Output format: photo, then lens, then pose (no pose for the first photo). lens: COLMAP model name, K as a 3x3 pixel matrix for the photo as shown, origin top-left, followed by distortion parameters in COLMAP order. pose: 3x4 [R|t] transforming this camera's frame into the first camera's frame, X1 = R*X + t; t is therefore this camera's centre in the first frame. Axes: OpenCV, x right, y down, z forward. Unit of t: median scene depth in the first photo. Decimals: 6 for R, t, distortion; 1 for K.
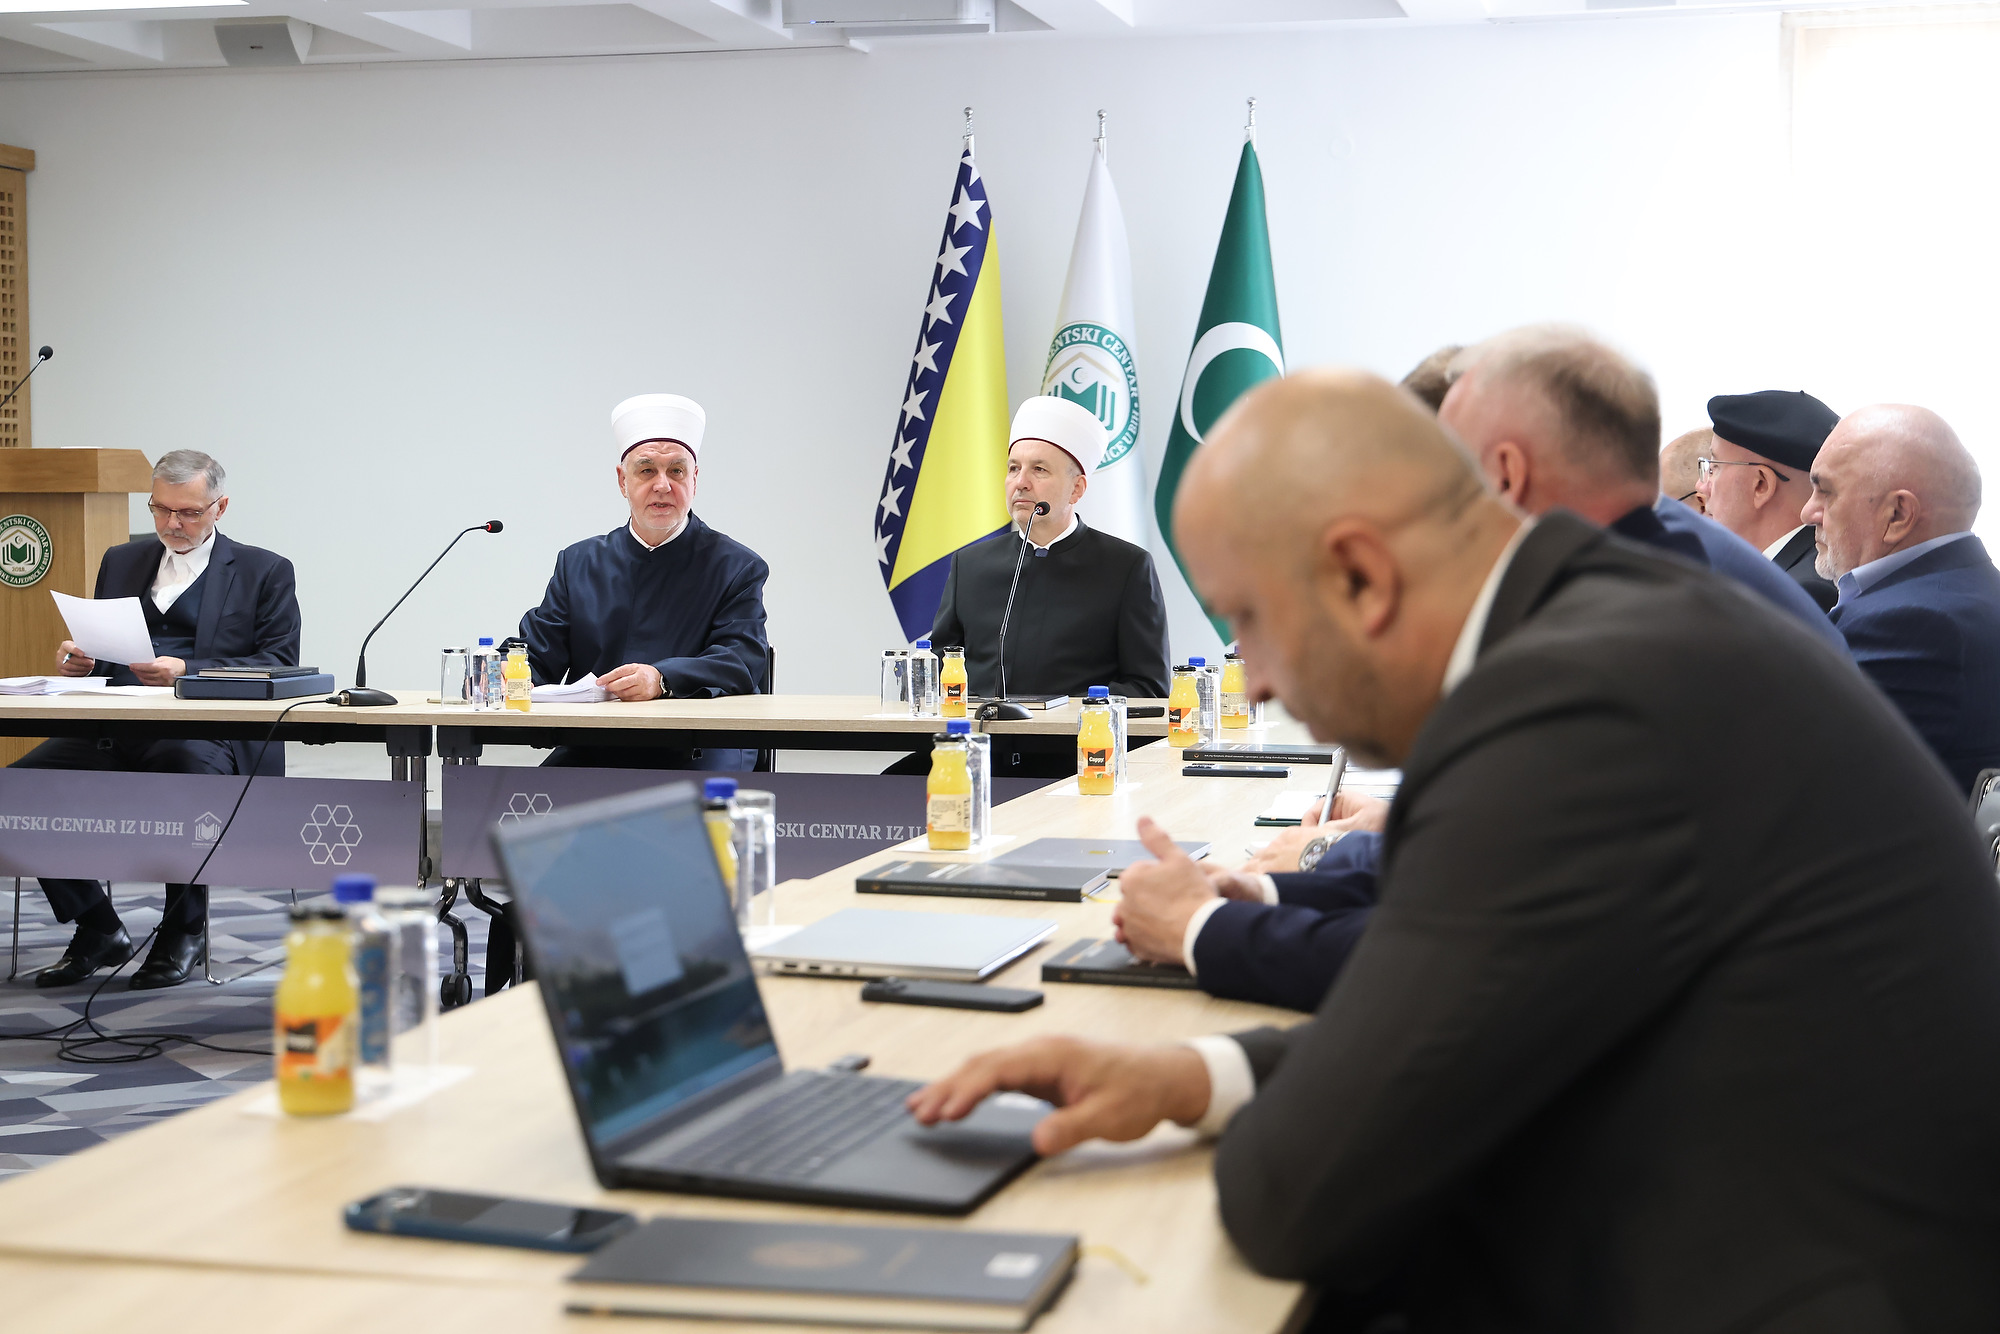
lens RADIAL K [[3219.4, 0, 1000.0], [0, 3219.4, 667.0], [0, 0, 1]] dist [0.045269, 0.012514]
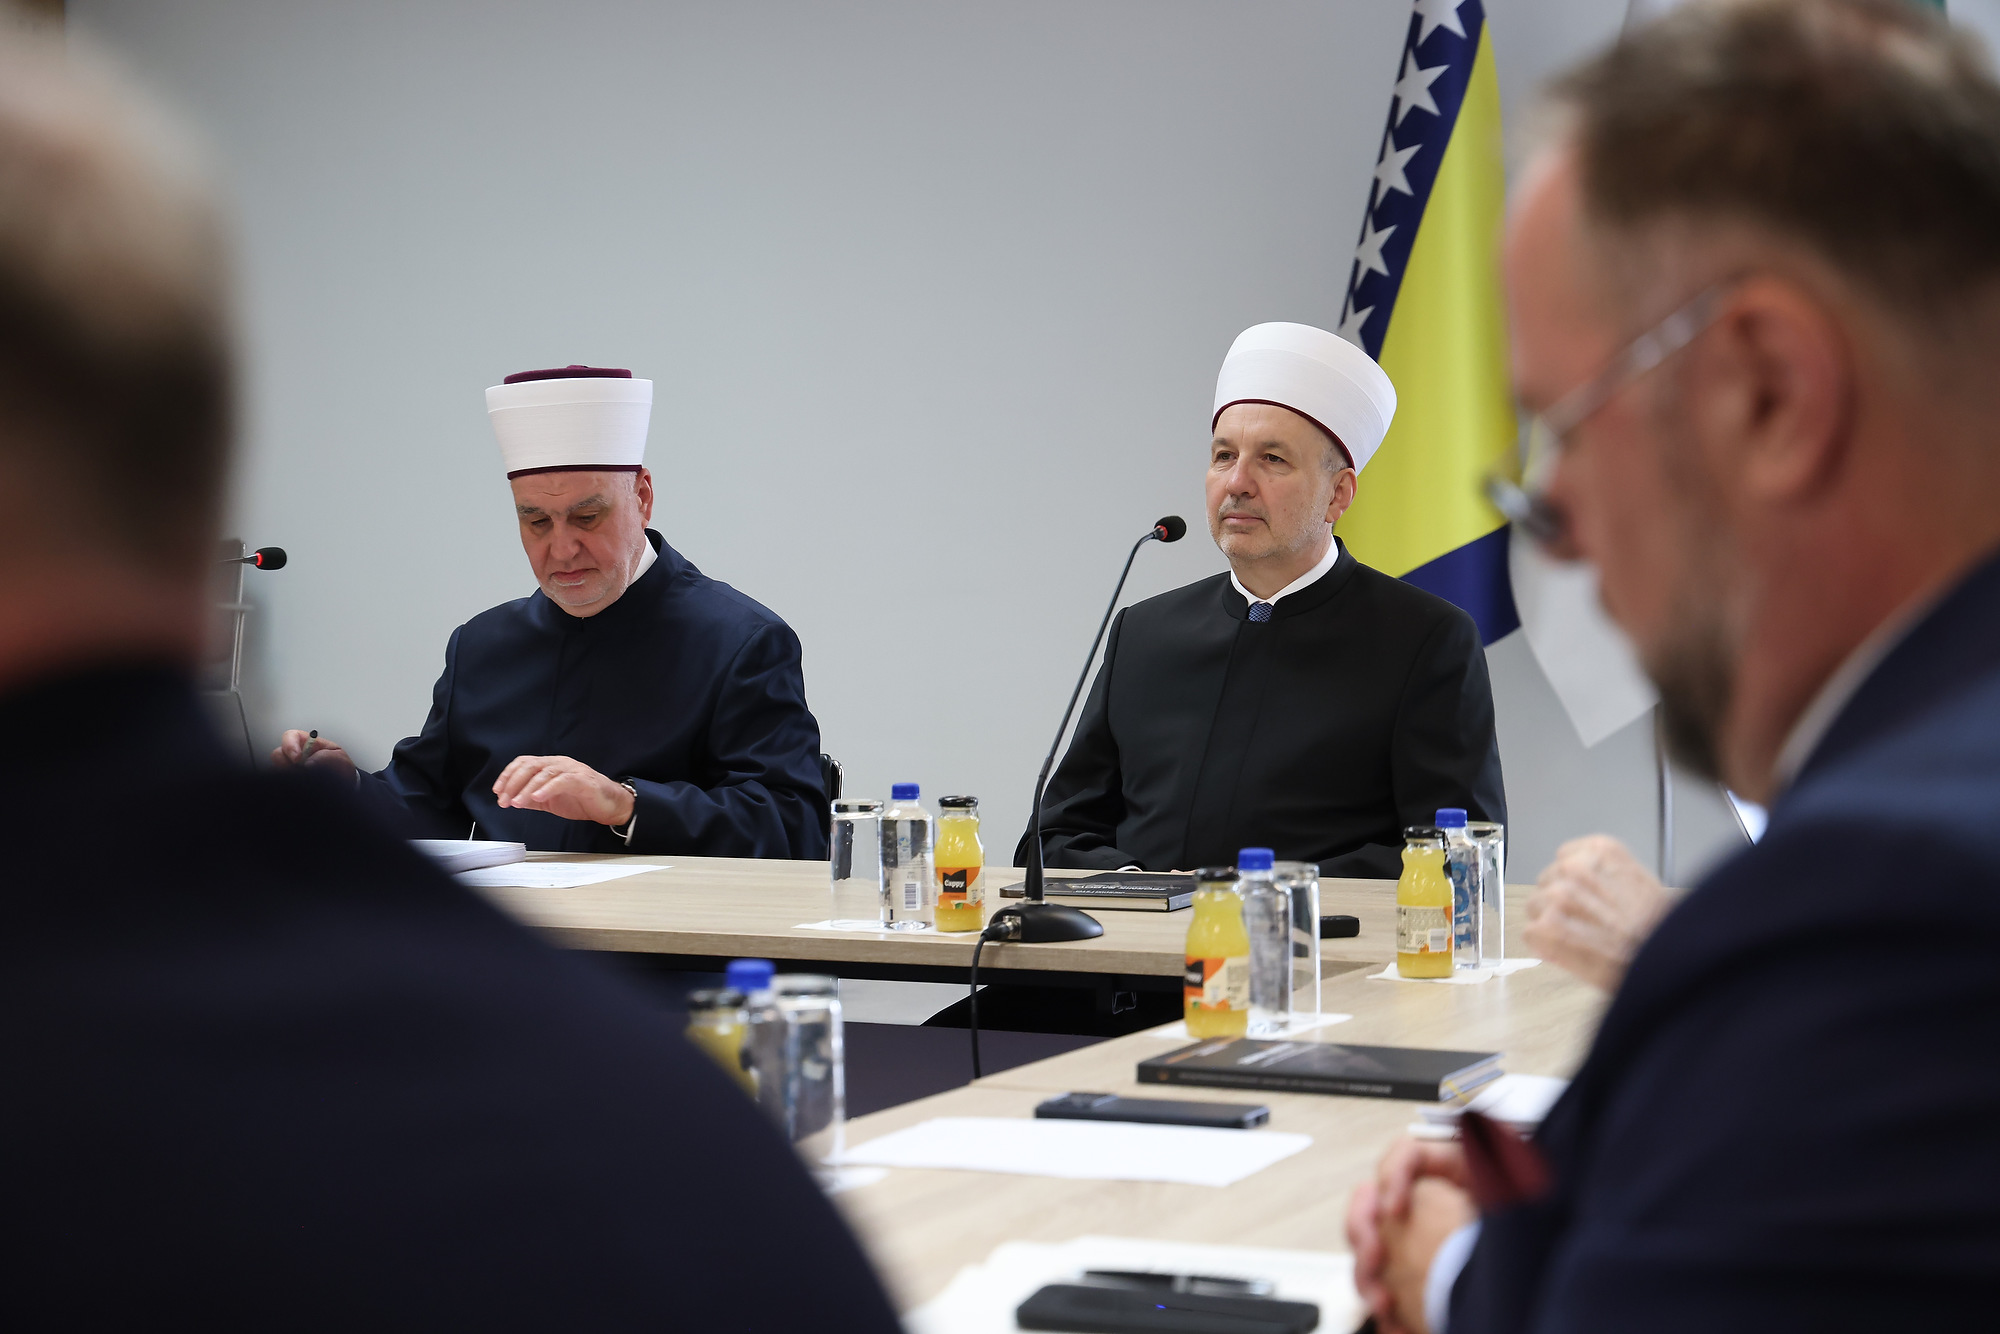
lens RADIAL K [[4414.2, 0, 1000.0], [0, 4414.2, 667.0], [0, 0, 1]] dist [0.083148, 8.413612]
pose [[0.979104, 0.004869, -0.203303, 0.080332], [-0.005987, 0.999970, -0.004887, -0.013894], [0.203273, 0.006002, 0.979104, 0.172068]]
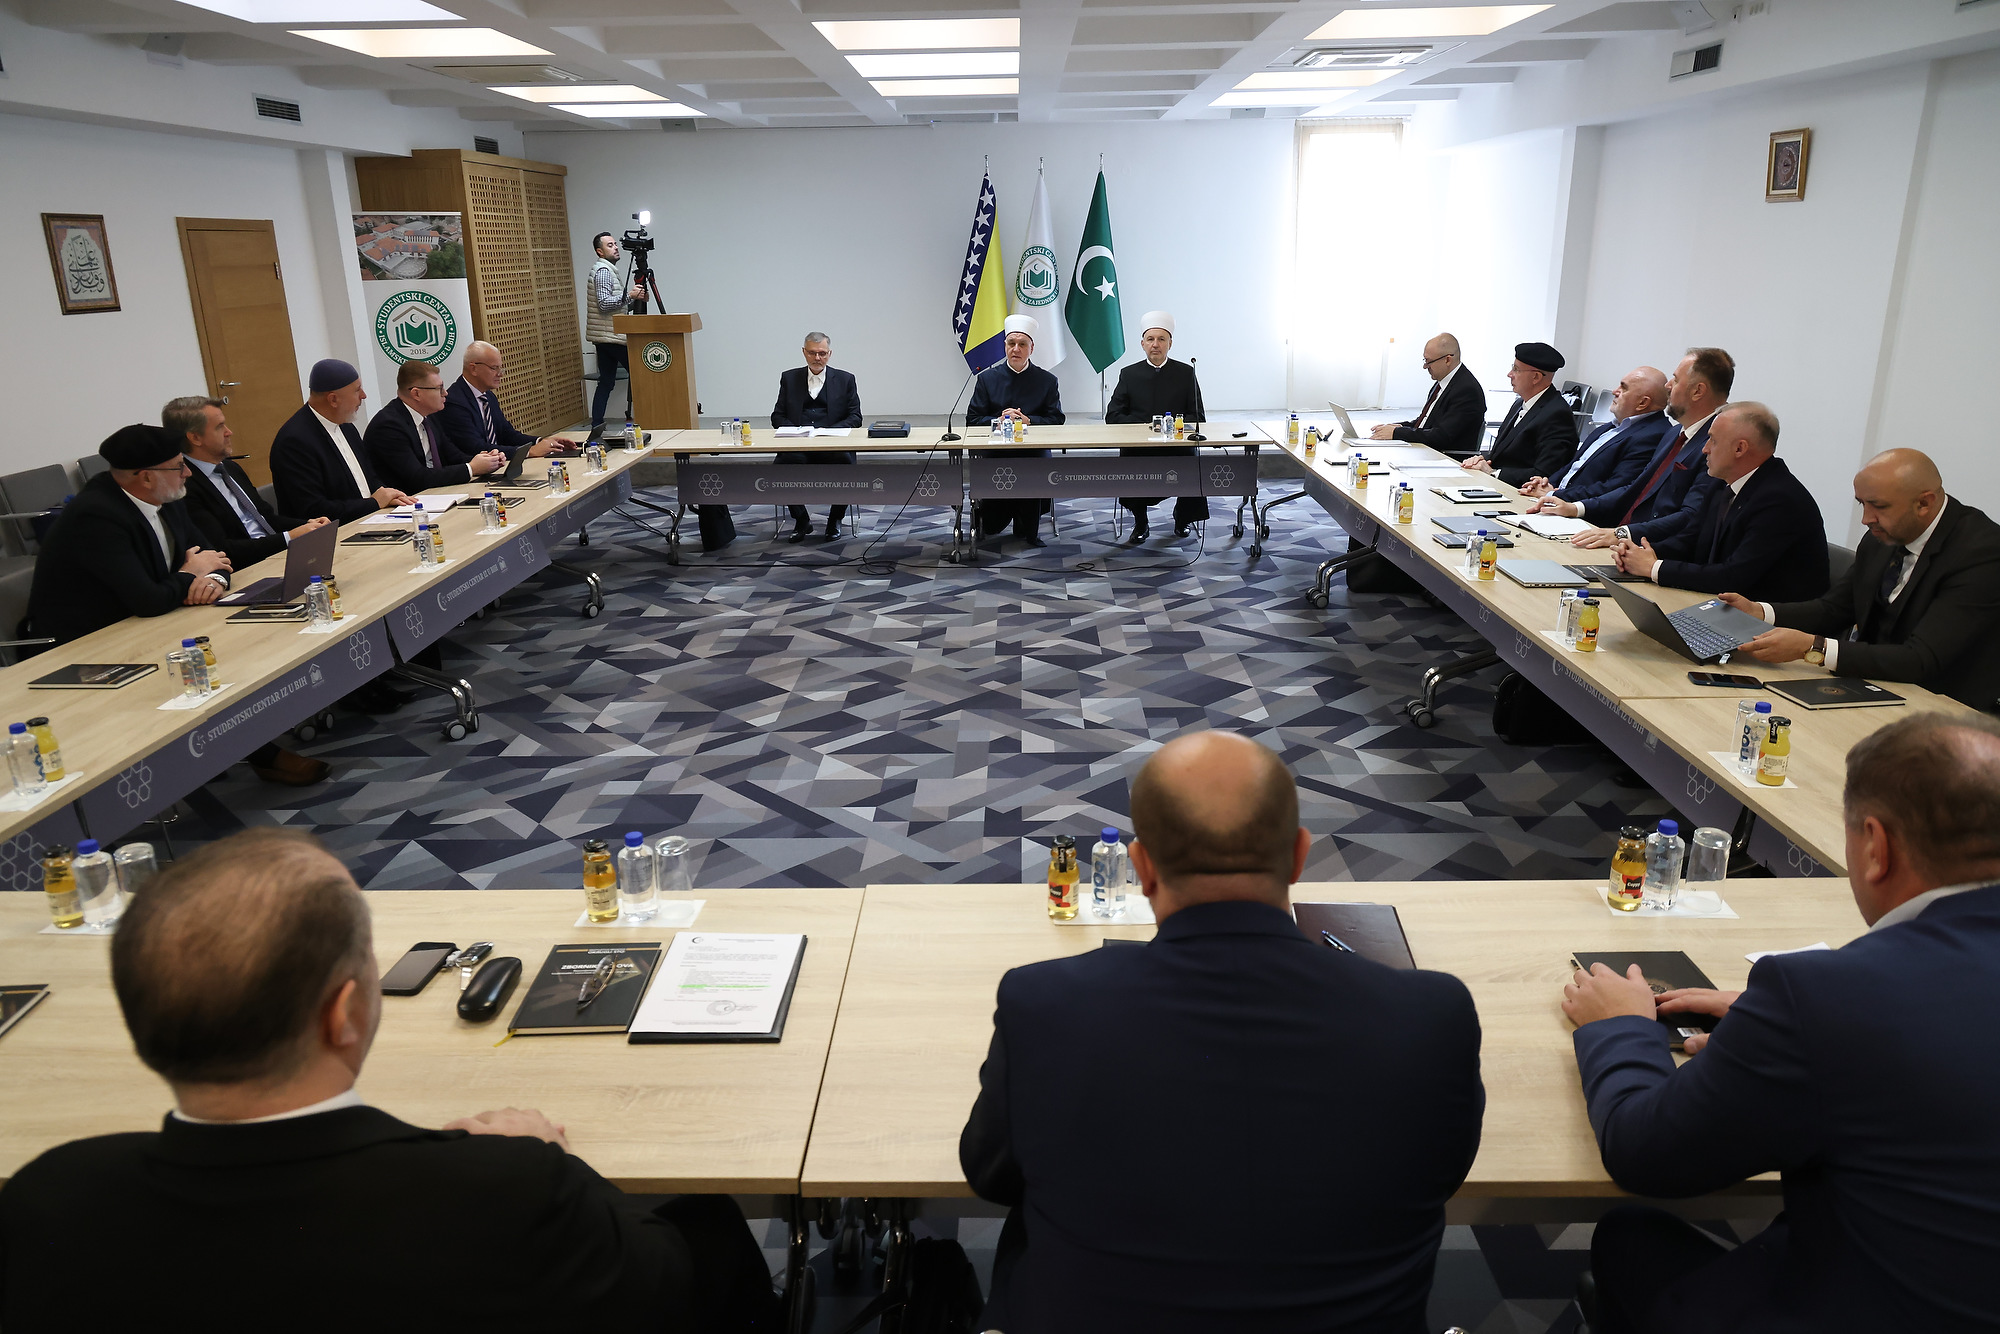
lens RADIAL K [[1344.2, 0, 996.9], [0, 1344.2, 667.0], [0, 0, 1]] dist [0.007489, -0.002278]
pose [[0.975018, -0.079461, 0.207425, -0.255854], [0.024197, 0.966262, 0.256421, -0.058294], [-0.220803, -0.244996, 0.944046, -0.088157]]
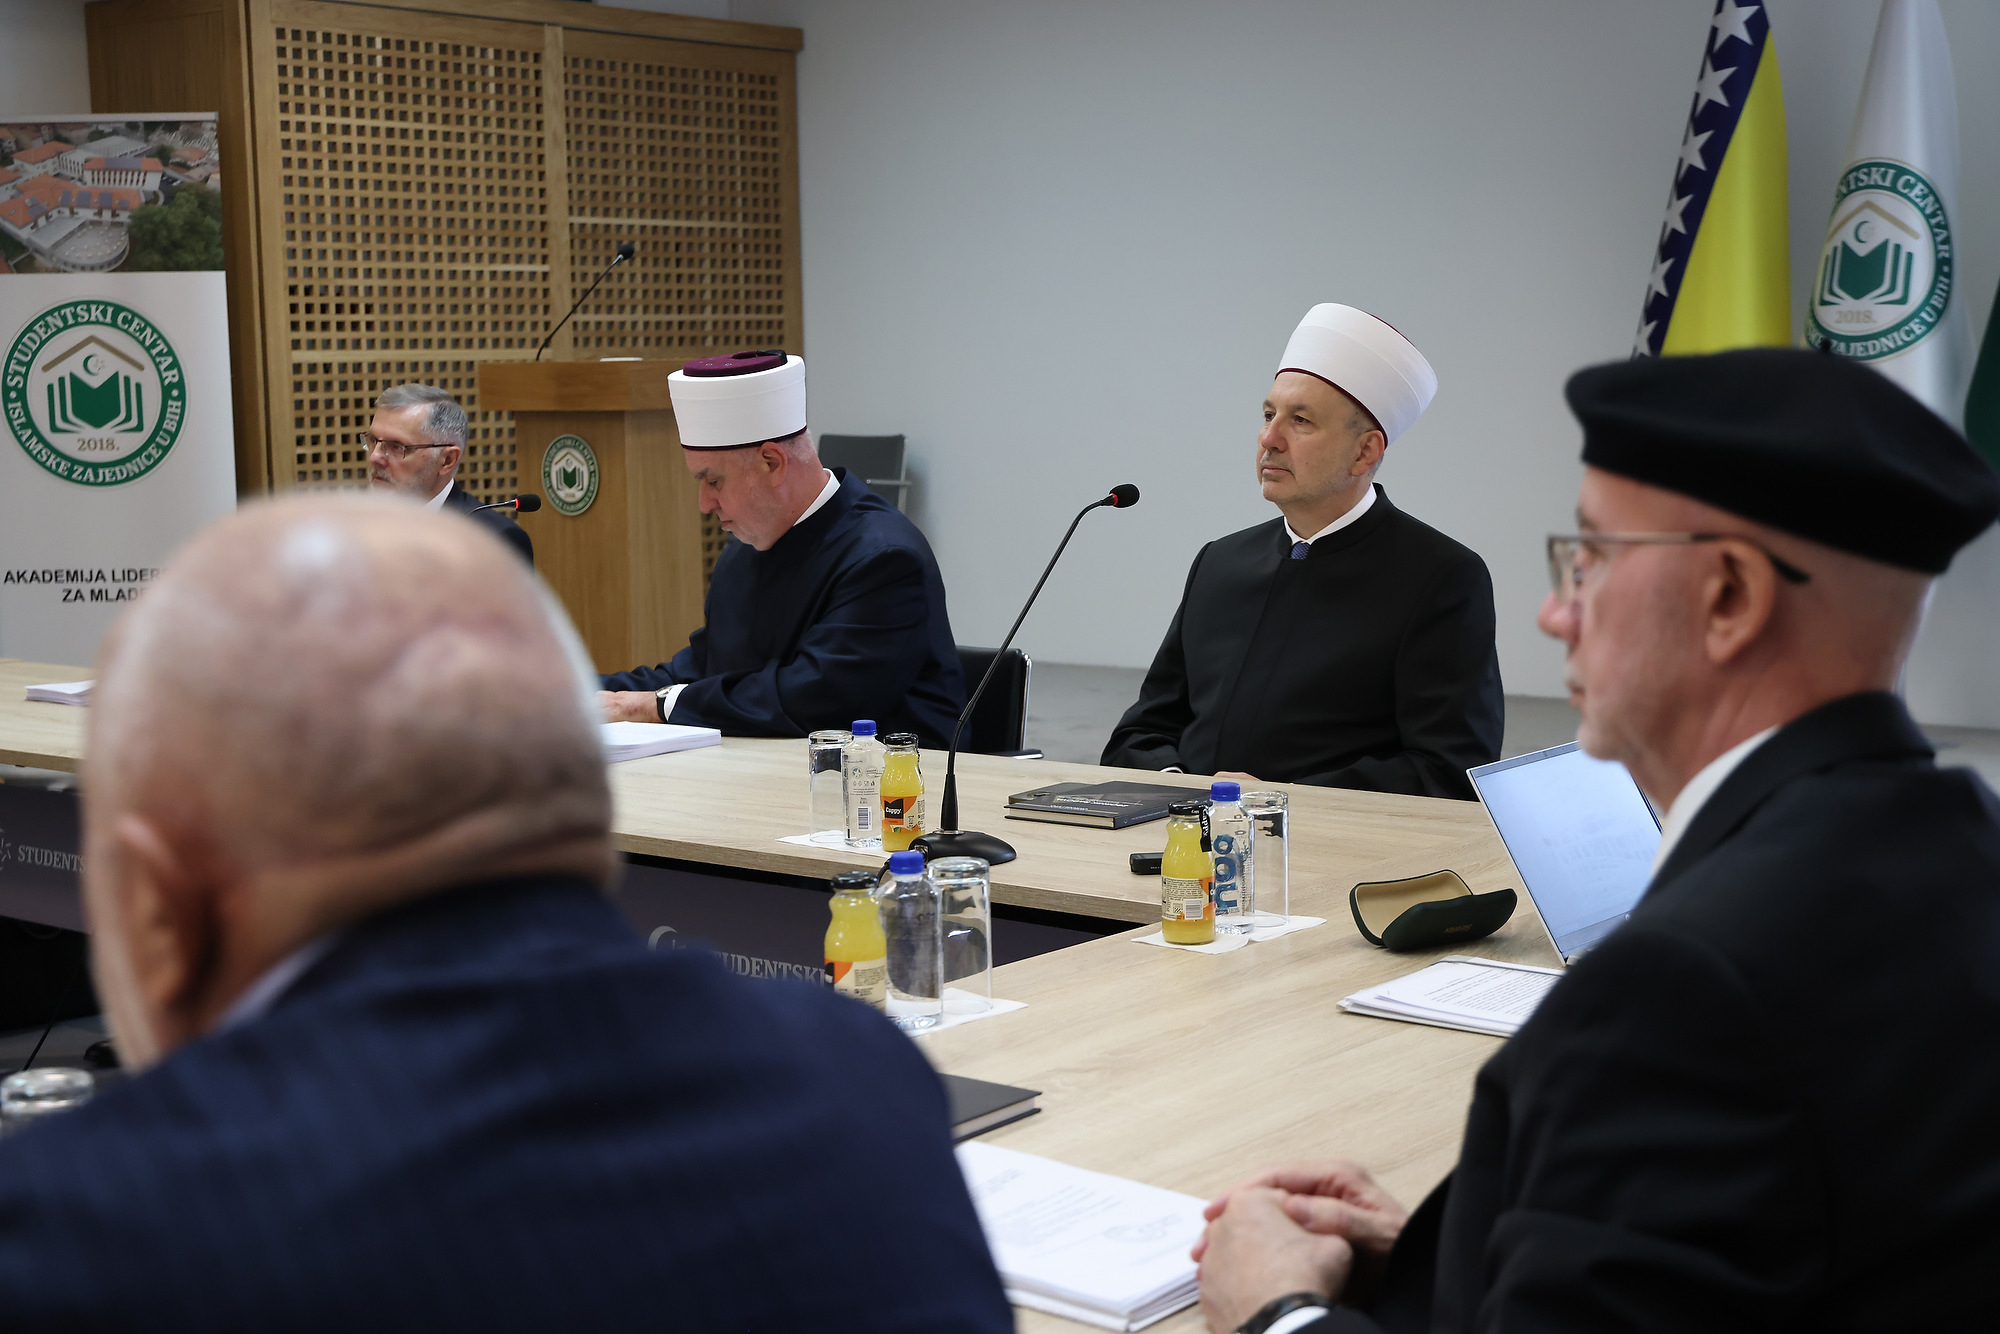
lens RADIAL K [[2812.5, 0, 990.6], [0, 2812.5, 667.0], [0, 0, 1]] dist [0.045103, 0.037282]
pose [[0.898202, 0.033256, -0.438324, 0.134594], [-0.005249, 0.997875, 0.064952, -0.030991], [0.439552, -0.056040, 0.896467, 0.312047]]
